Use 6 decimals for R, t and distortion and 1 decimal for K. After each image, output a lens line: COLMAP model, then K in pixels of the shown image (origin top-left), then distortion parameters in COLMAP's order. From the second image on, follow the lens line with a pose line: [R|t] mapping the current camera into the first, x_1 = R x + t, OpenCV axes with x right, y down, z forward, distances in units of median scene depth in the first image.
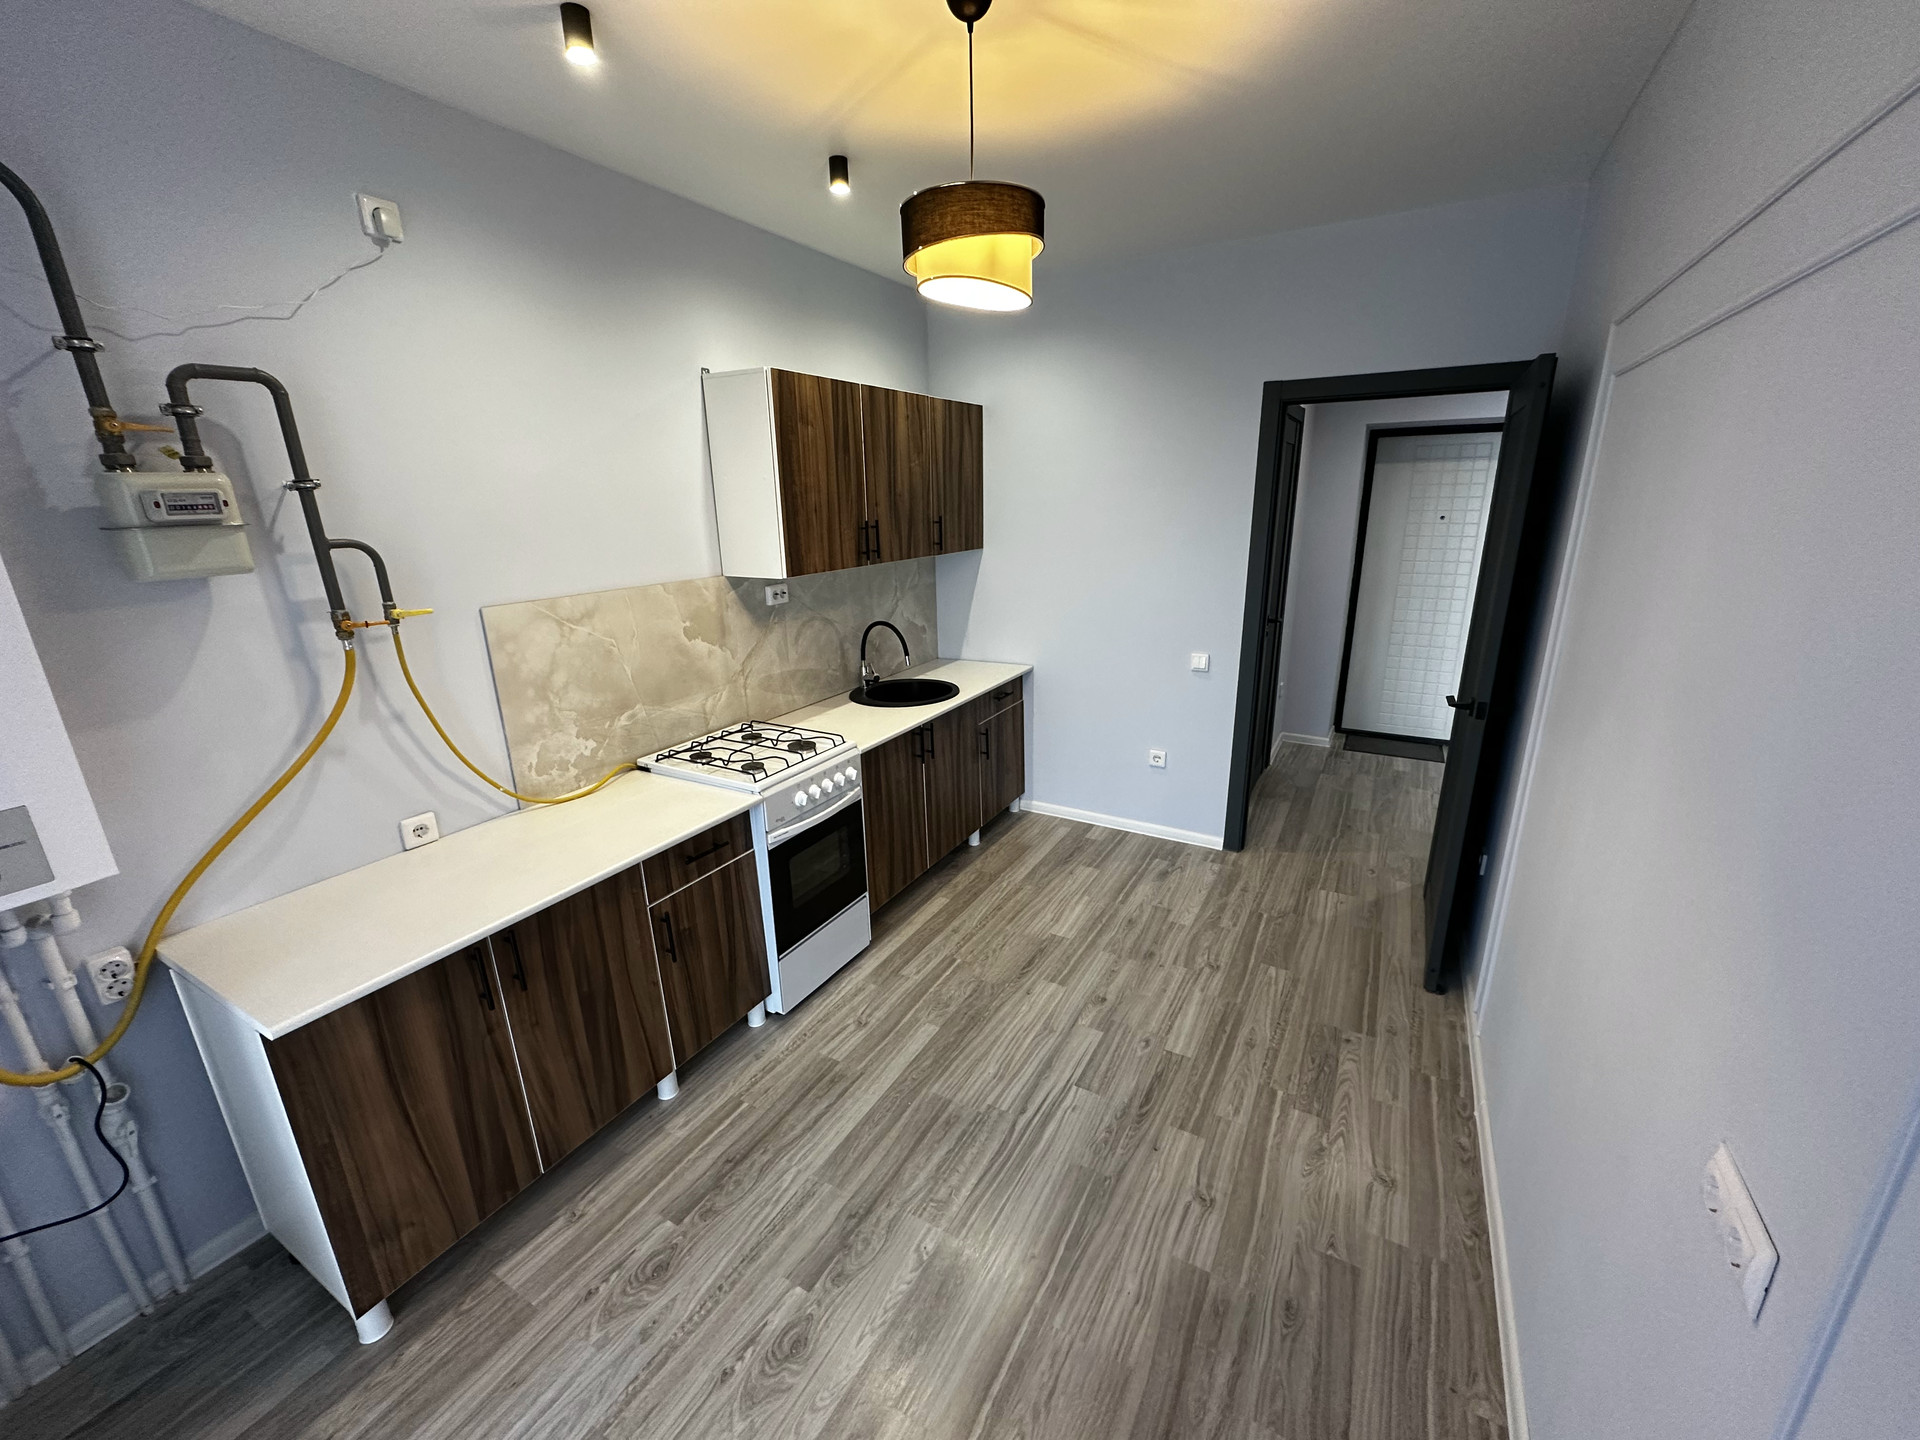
lens RADIAL K [[762.9, 0, 959.3], [0, 762.9, 723.4], [0, 0, 1]] dist [-0.001978, -0.000230]
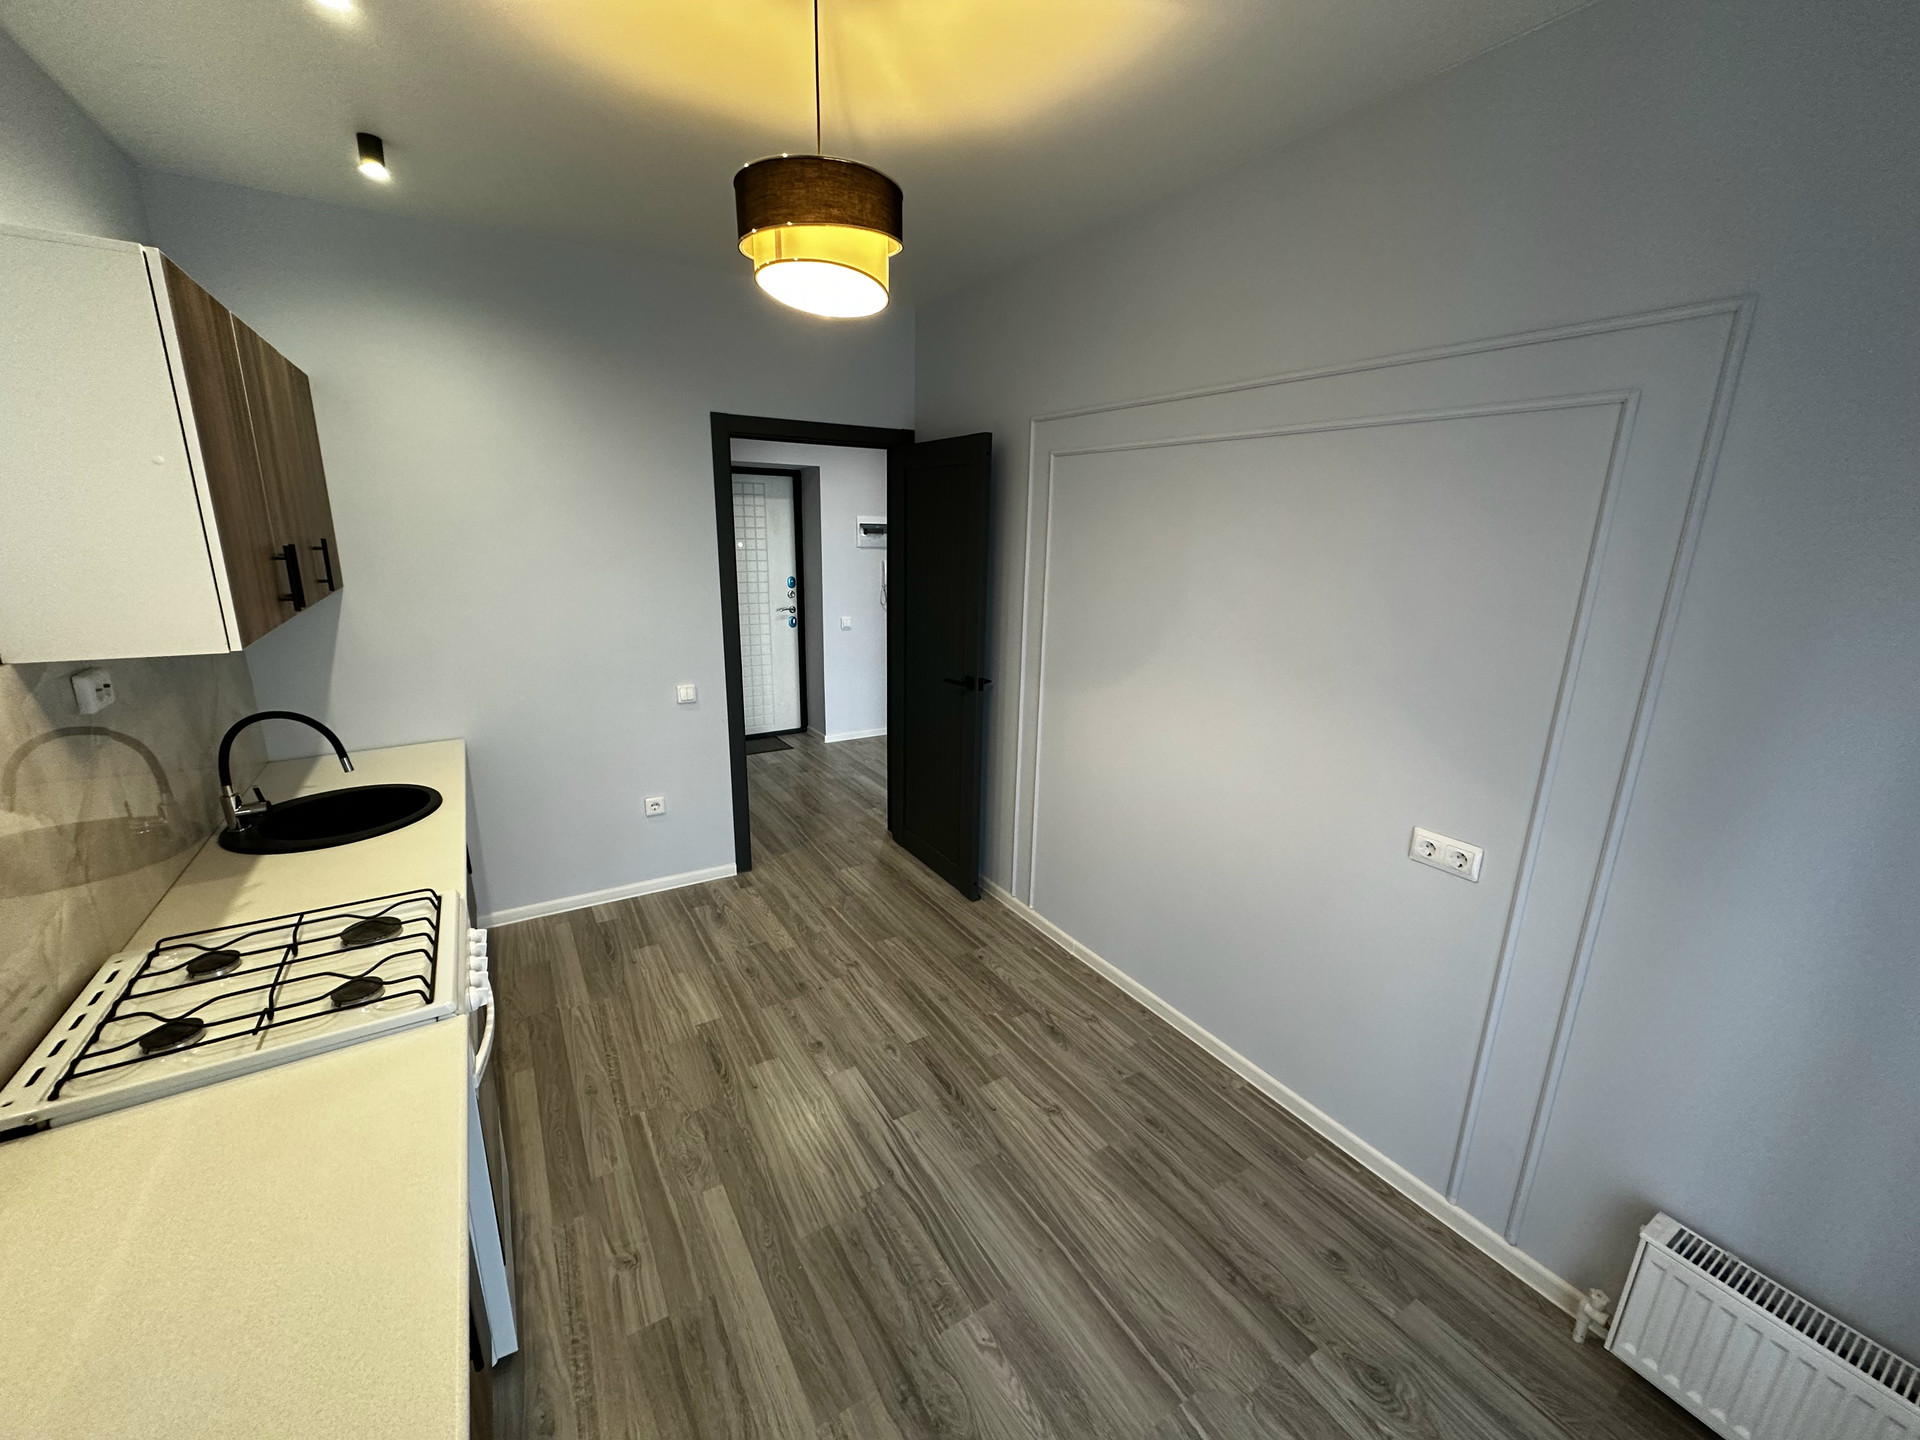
lens RADIAL K [[762.9, 0, 959.3], [0, 762.9, 723.4], [0, 0, 1]] dist [-0.001978, -0.000230]
pose [[0.476261, -0.195649, 0.857261, -0.516840], [0.223695, 0.969814, 0.097060, -0.089007], [-0.850374, 0.145539, 0.505651, 0.340797]]
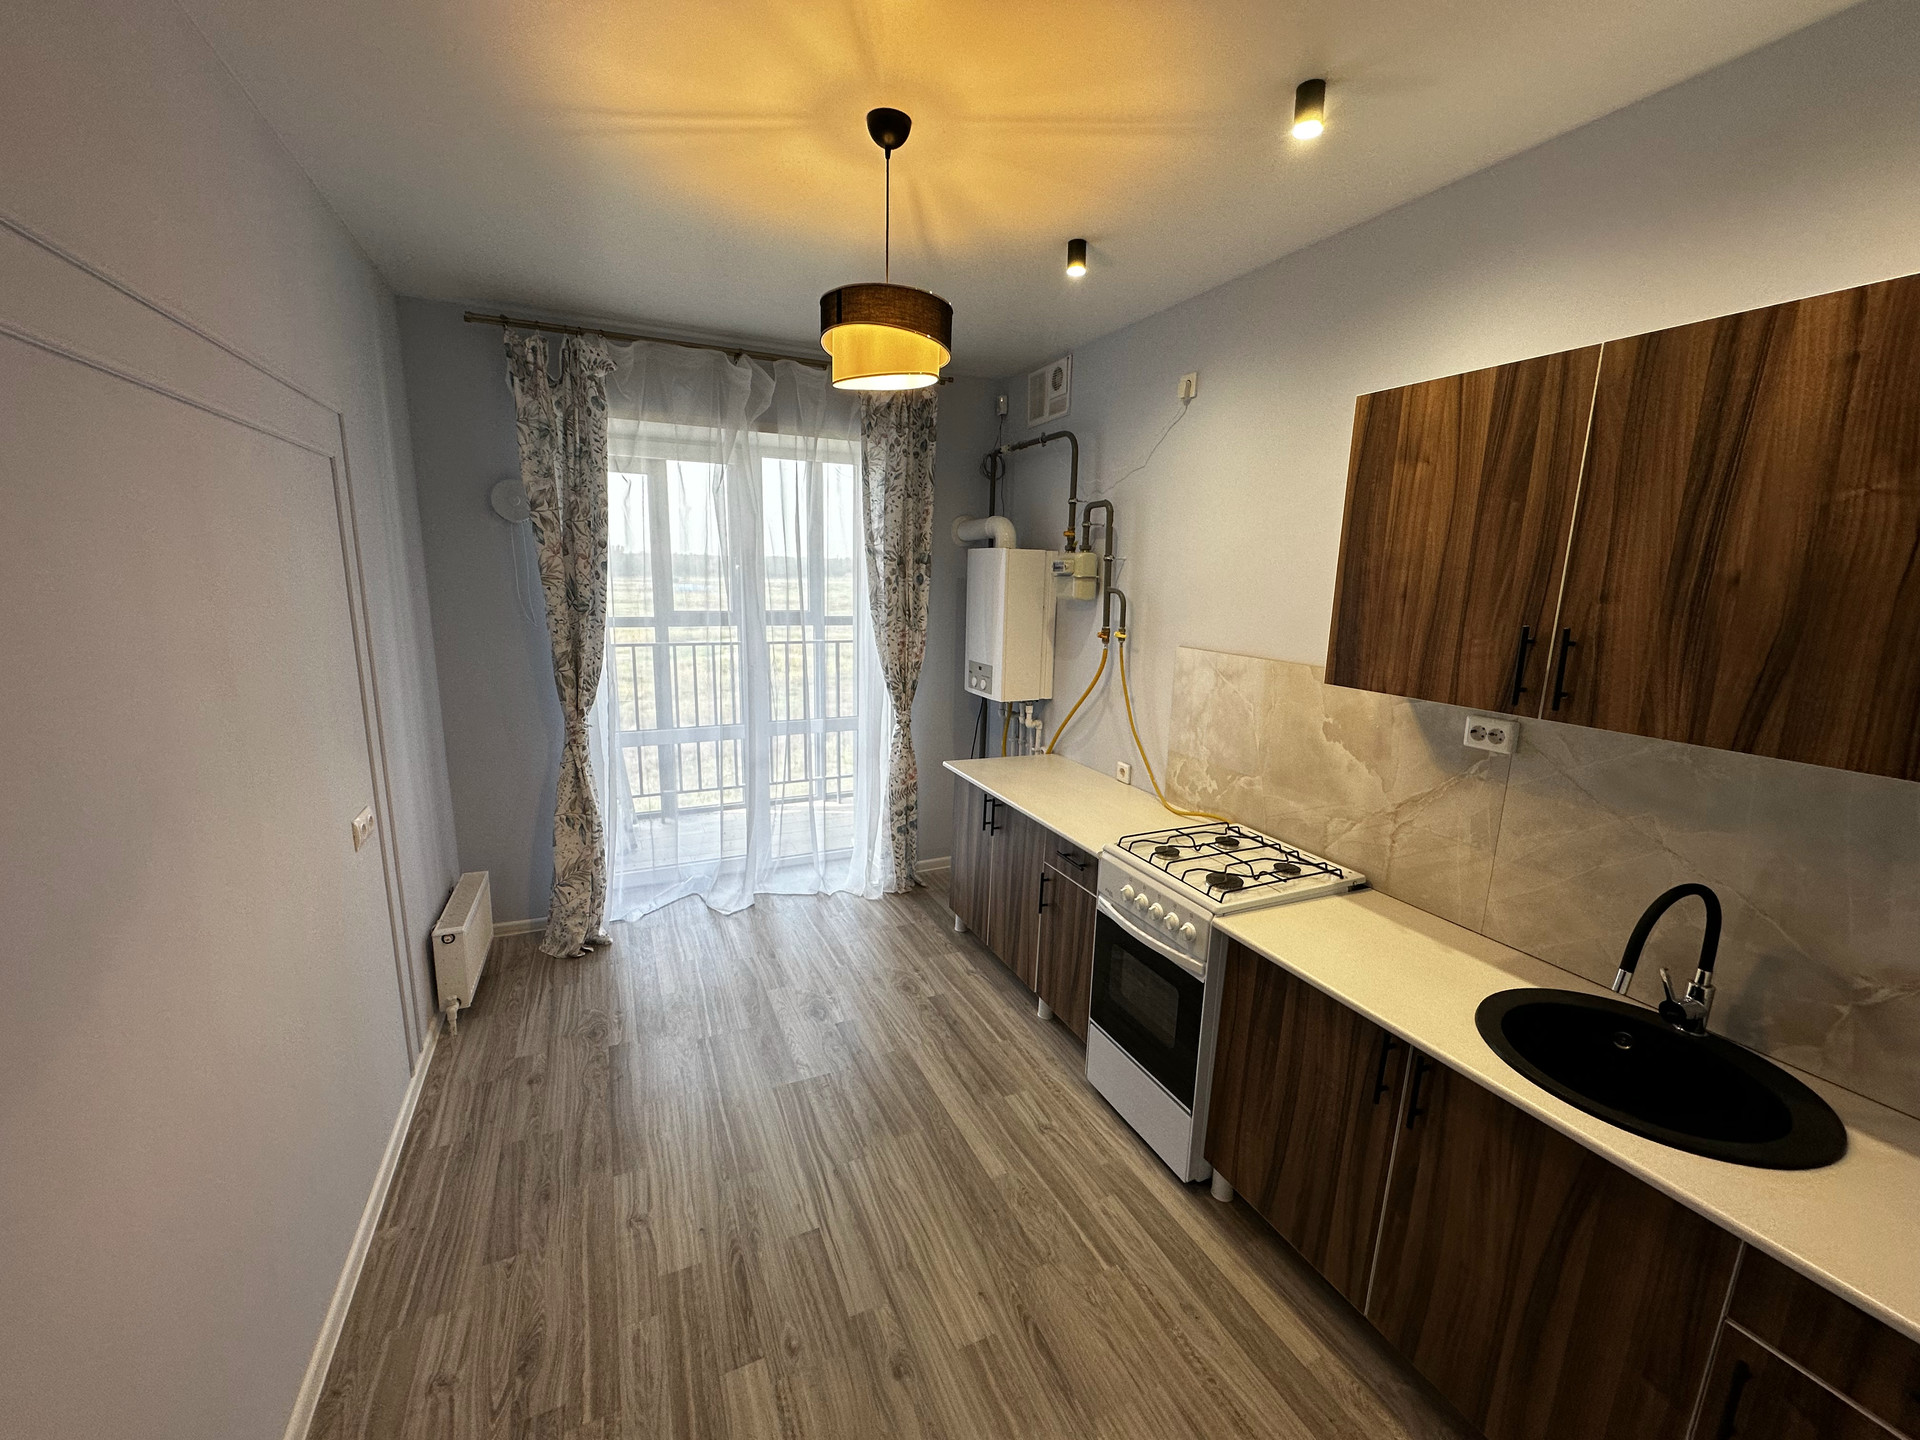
lens RADIAL K [[762.9, 0, 959.3], [0, 762.9, 723.4], [0, 0, 1]] dist [-0.001978, -0.000230]
pose [[-0.580412, 0.165824, -0.797260, 0.619396], [-0.247056, 0.897044, 0.366436, -0.377782], [0.775941, 0.409652, -0.479688, 1.233791]]
